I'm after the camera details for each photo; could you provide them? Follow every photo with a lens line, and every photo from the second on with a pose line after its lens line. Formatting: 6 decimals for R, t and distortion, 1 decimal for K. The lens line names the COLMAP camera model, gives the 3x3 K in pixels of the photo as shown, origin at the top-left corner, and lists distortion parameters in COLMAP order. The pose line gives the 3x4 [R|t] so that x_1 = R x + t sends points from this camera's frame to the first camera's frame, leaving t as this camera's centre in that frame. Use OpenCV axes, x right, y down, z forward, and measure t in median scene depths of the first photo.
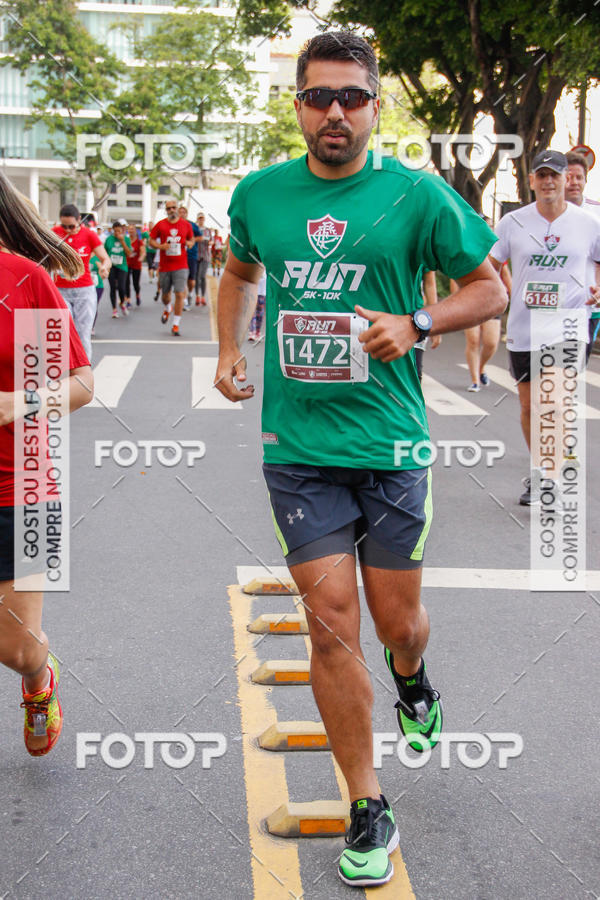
lens RADIAL K [[3300.3, 0, 300.0], [0, 3300.3, 450.0], [0, 0, 1]] dist [1.034140, 15.411582]
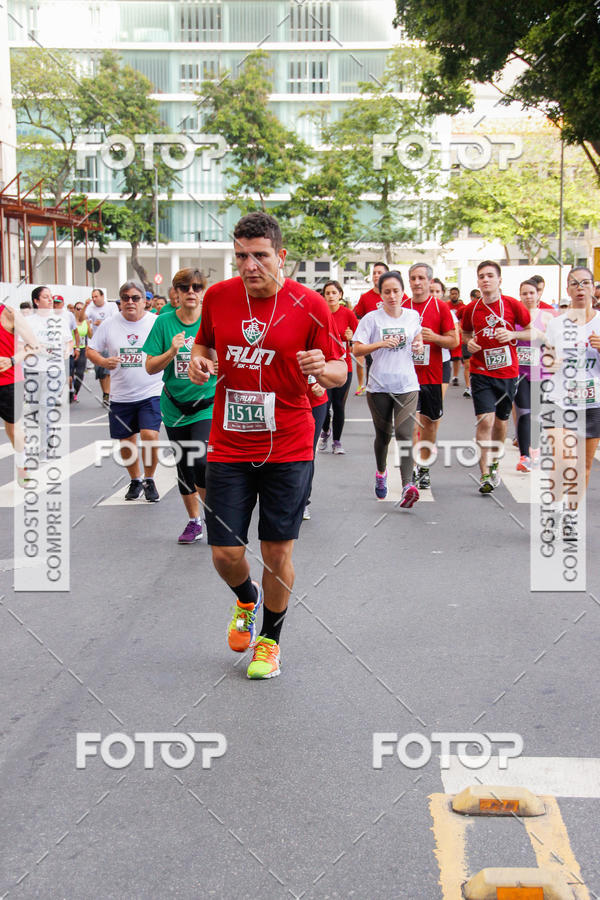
lens RADIAL K [[4893.3, 0, 298.2], [0, 4893.3, 412.8], [0, 0, 1]] dist [4.109243, 21.350003]
pose [[0.998748, -0.017871, -0.046728, 0.014086], [0.015919, 0.998999, -0.041804, 0.032050], [0.047428, 0.041008, 0.998033, -0.537566]]
